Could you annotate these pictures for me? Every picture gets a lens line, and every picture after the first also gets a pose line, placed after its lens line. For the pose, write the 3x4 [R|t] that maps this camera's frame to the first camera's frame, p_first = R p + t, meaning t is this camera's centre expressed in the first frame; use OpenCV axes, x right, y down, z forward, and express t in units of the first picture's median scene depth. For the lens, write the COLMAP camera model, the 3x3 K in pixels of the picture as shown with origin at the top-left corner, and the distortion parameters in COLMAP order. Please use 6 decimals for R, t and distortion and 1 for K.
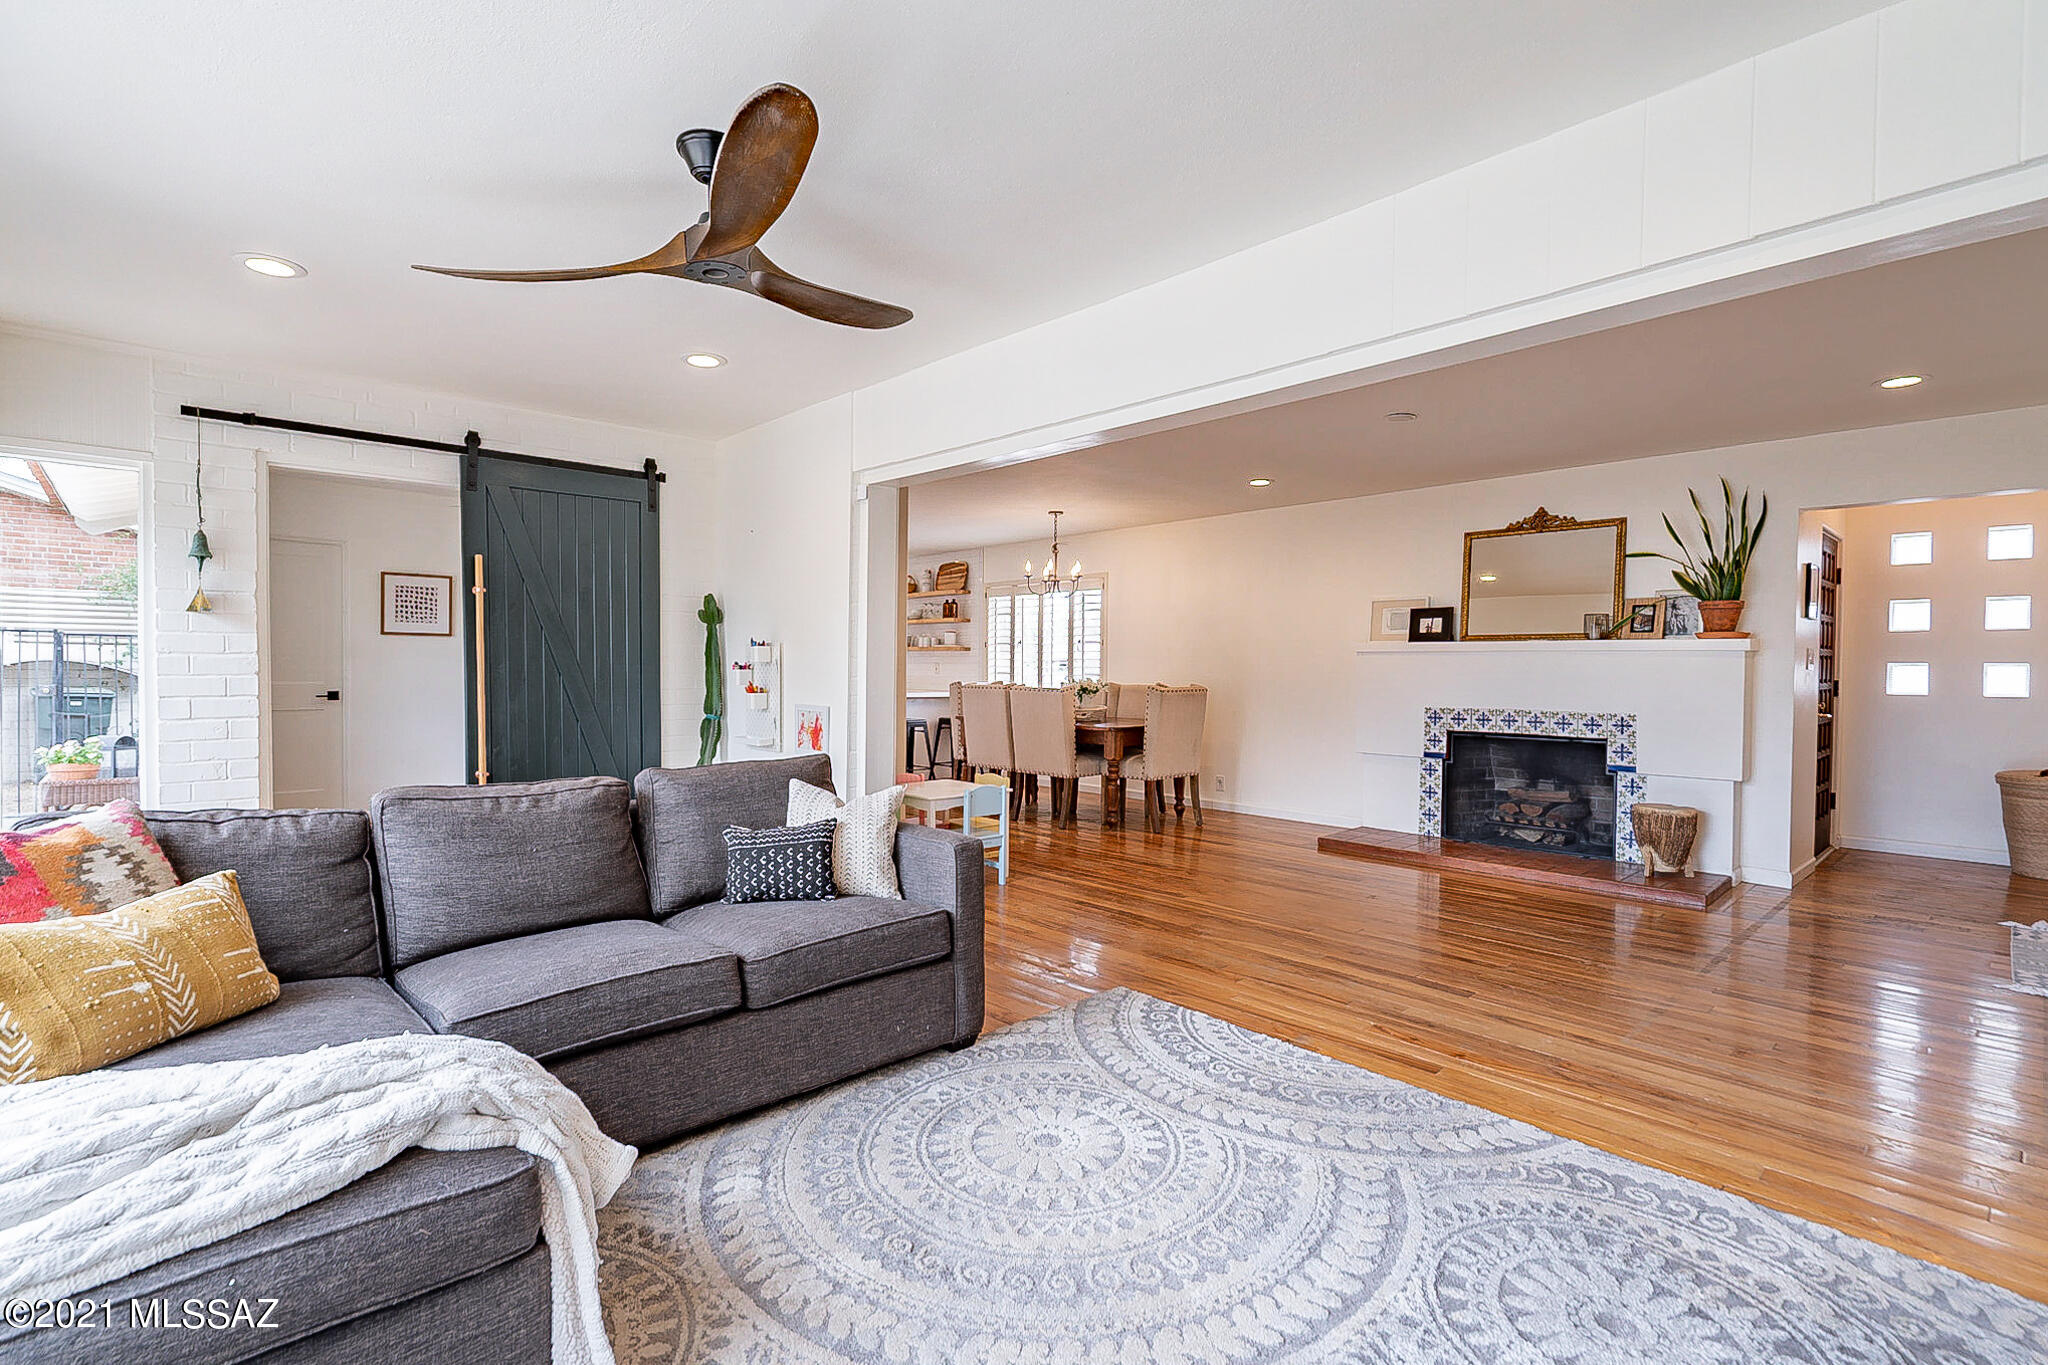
lens RADIAL K [[948.0, 0, 1005.9], [0, 948.0, 681.9], [0, 0, 1]] dist [-0.002946, 0.002628]
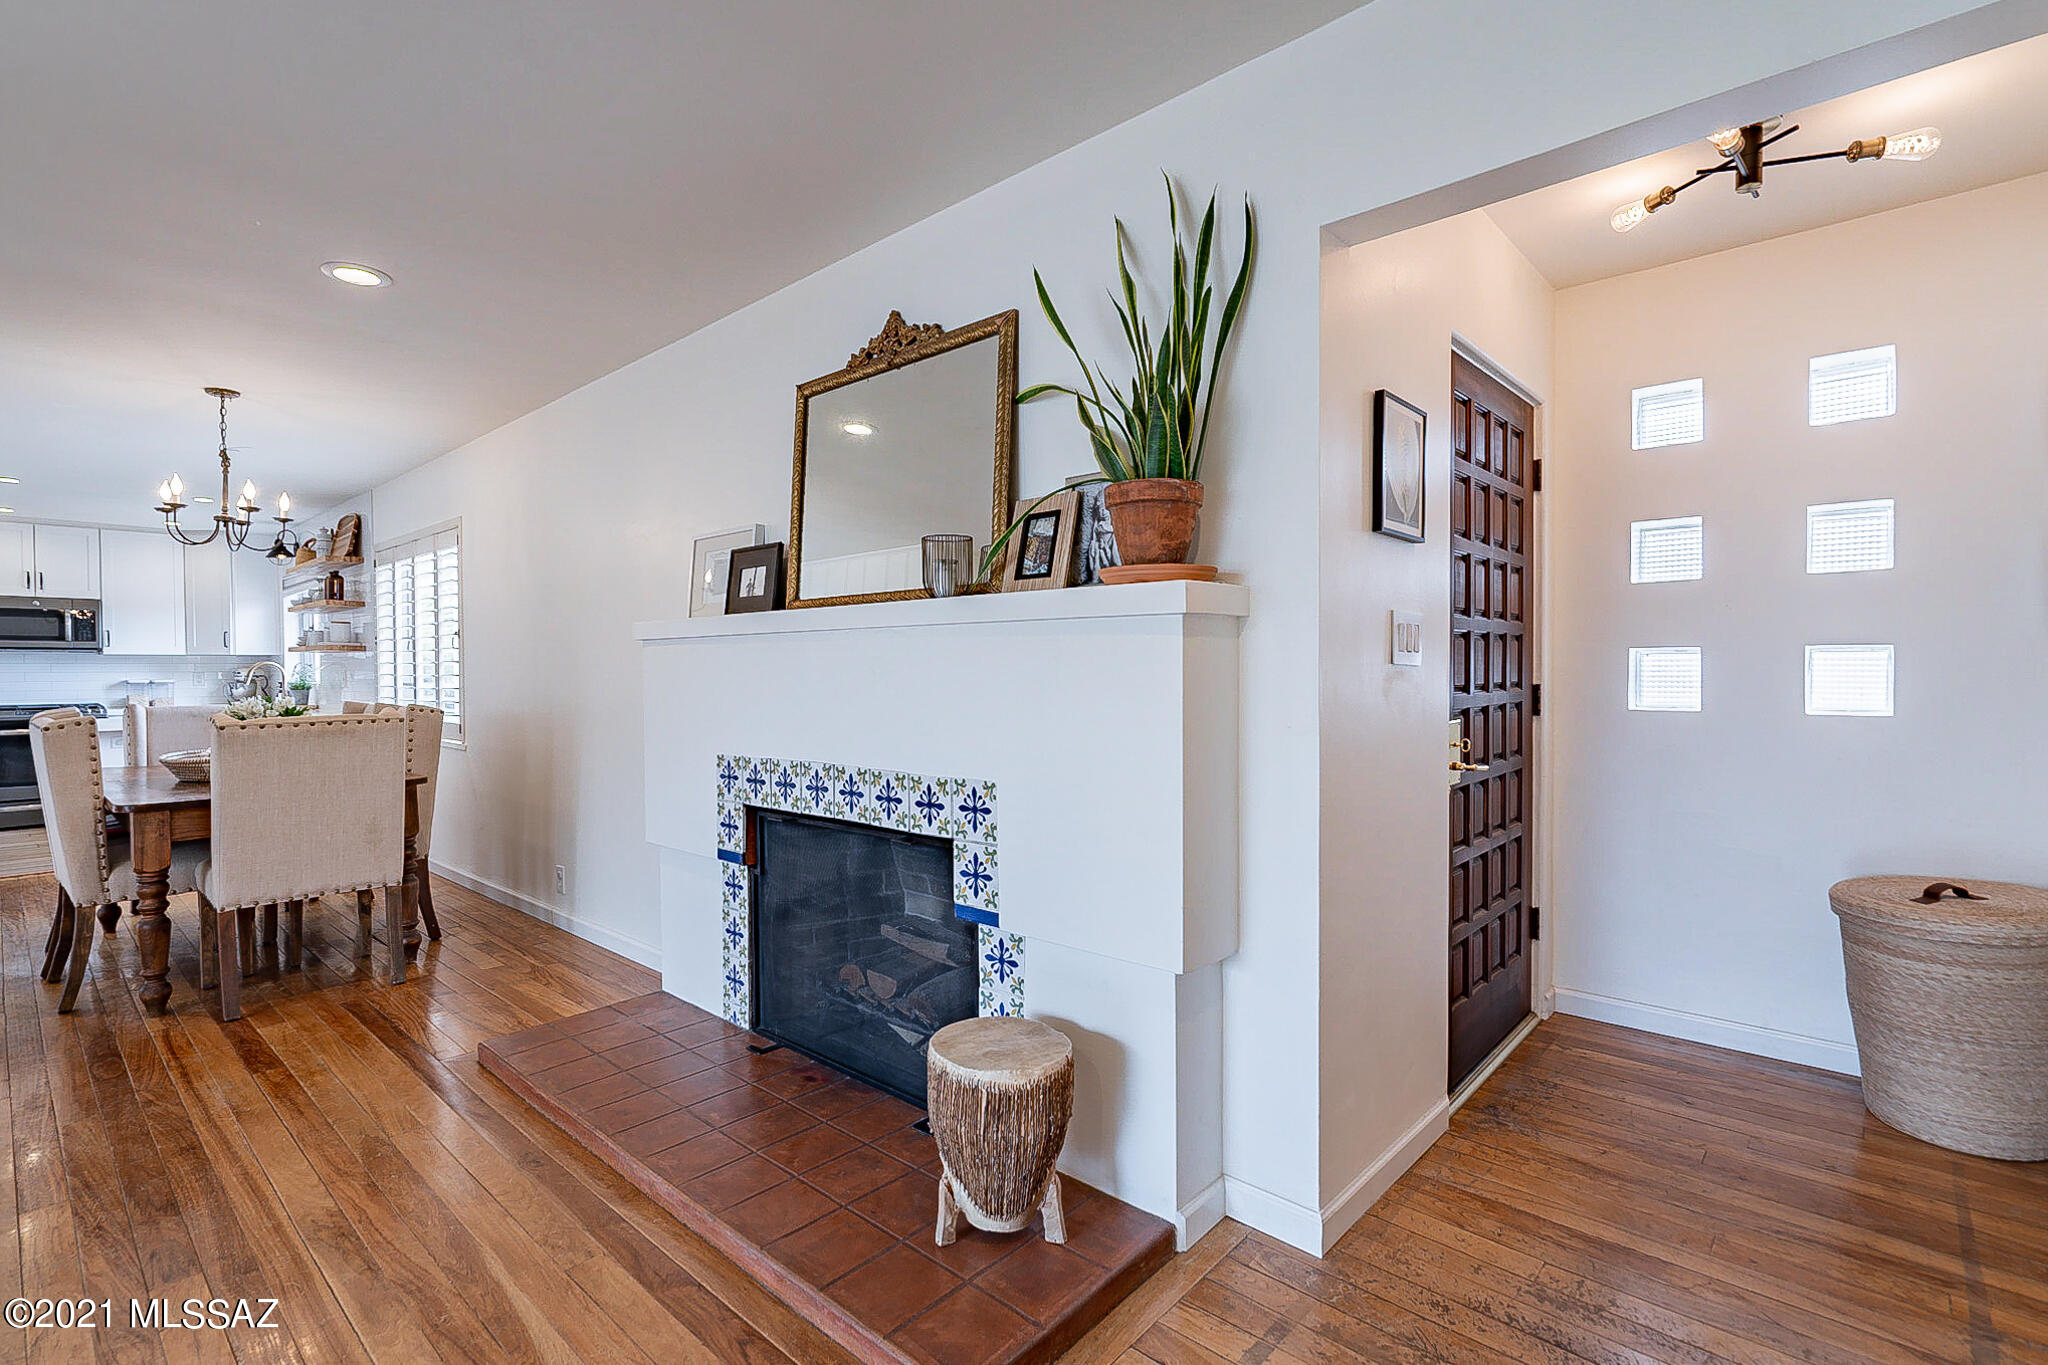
lens RADIAL K [[948.0, 0, 1008.6], [0, 948.0, 683.5], [0, 0, 1]] dist [-0.002946, 0.002628]
pose [[0.996347, -0.015943, 0.083897, 0.583644], [0.015941, 0.999873, 0.000700, -0.006967], [-0.083897, 0.000640, 0.996474, 0.550930]]
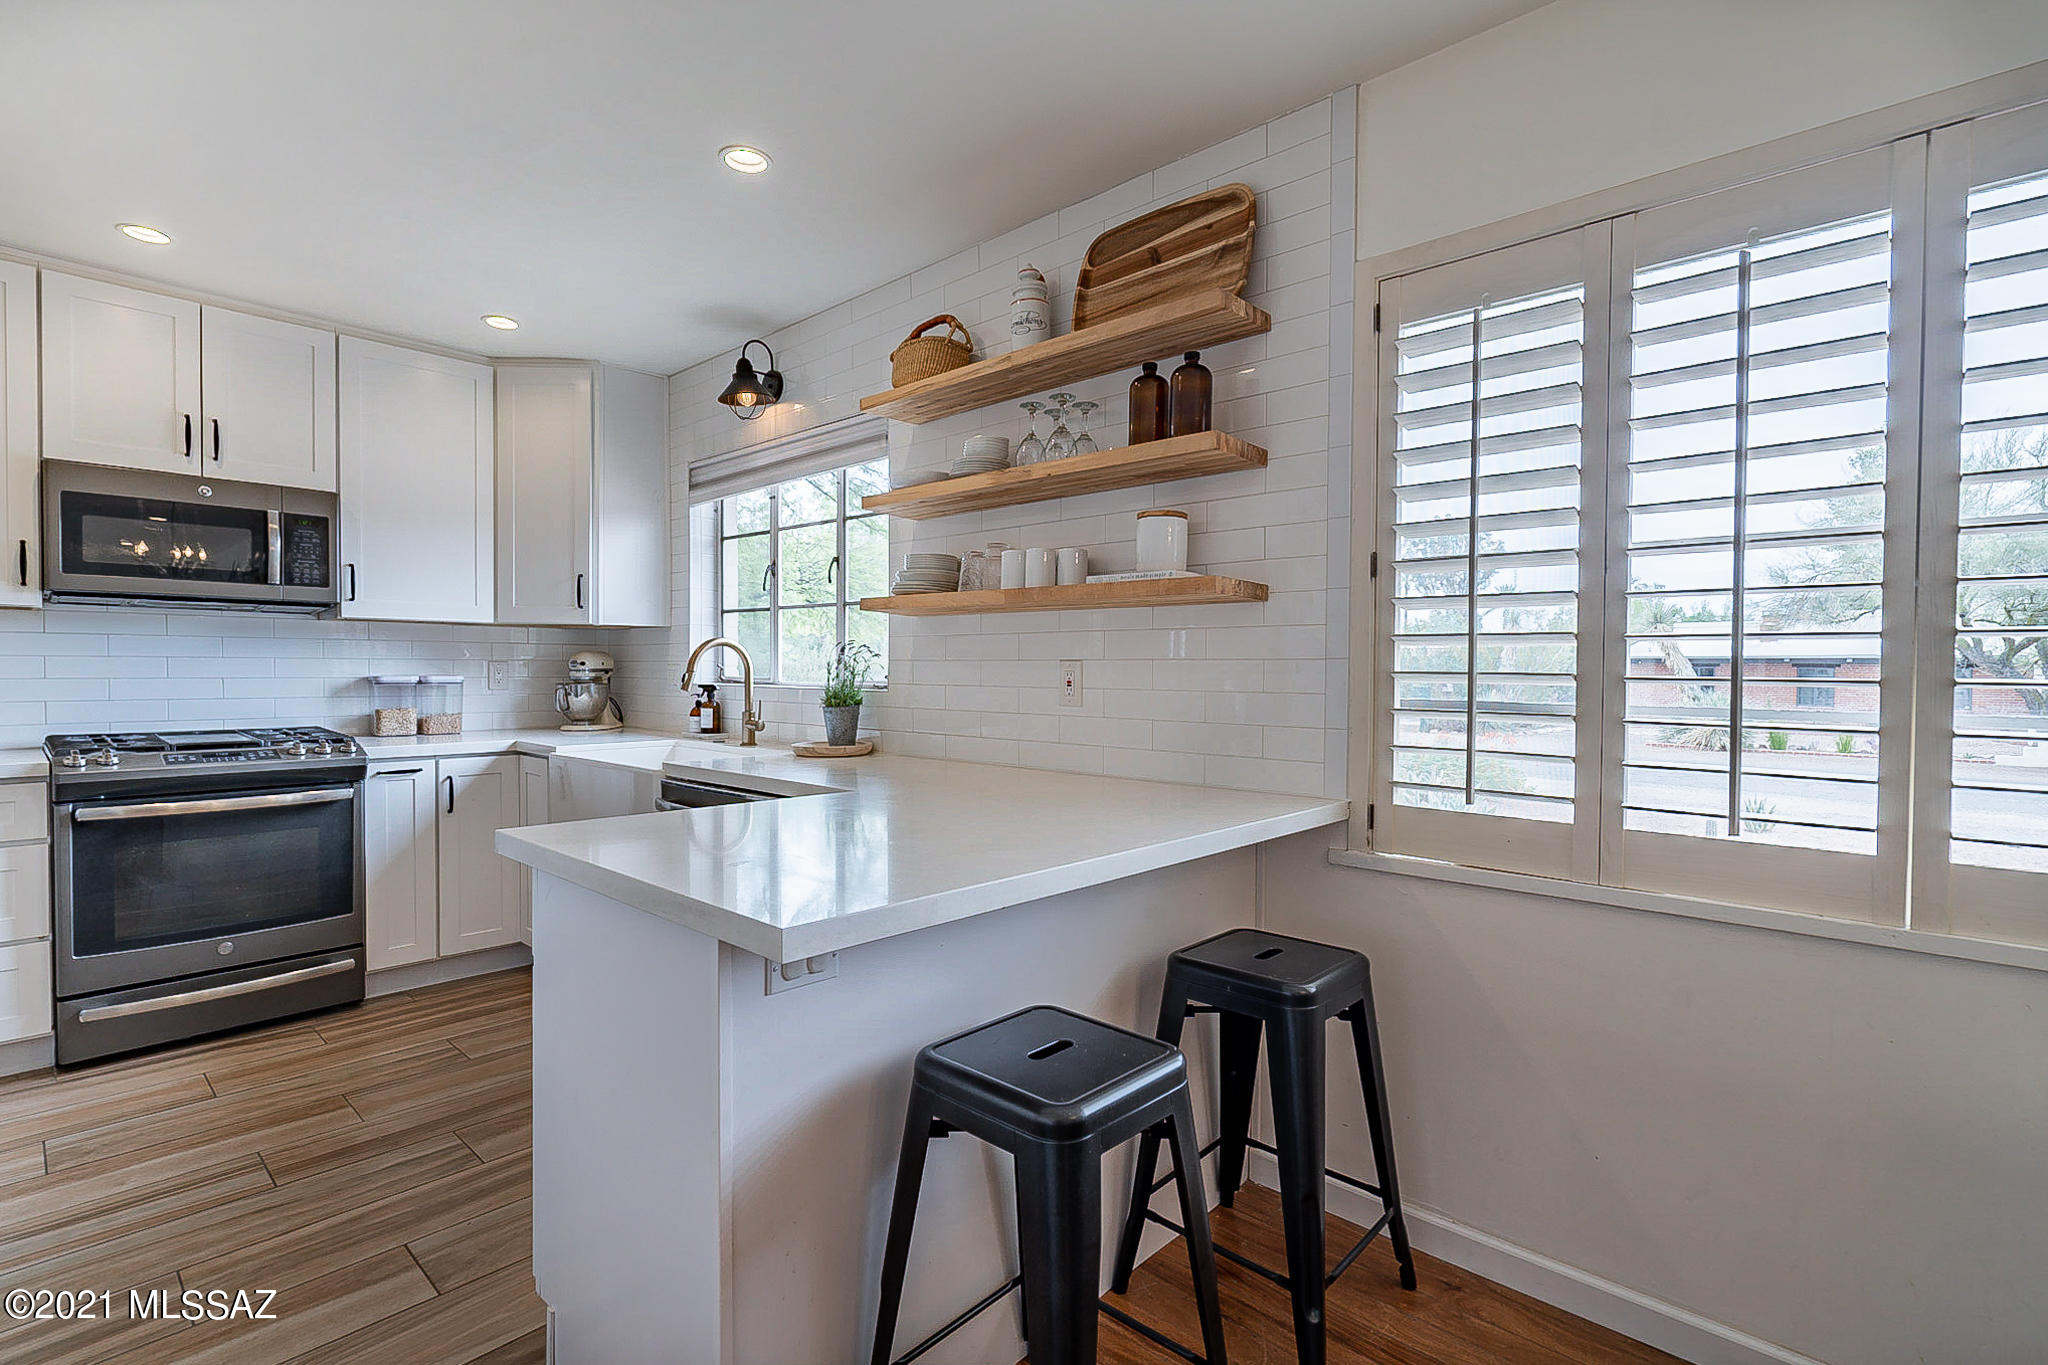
lens RADIAL K [[948.0, 0, 1003.2], [0, 948.0, 677.8], [0, 0, 1]] dist [-0.002946, 0.002628]
pose [[0.997114, -0.004531, 0.075785, -0.192217], [0.004804, 0.999983, -0.003421, -0.025626], [-0.075768, 0.003775, 0.997118, 1.353263]]
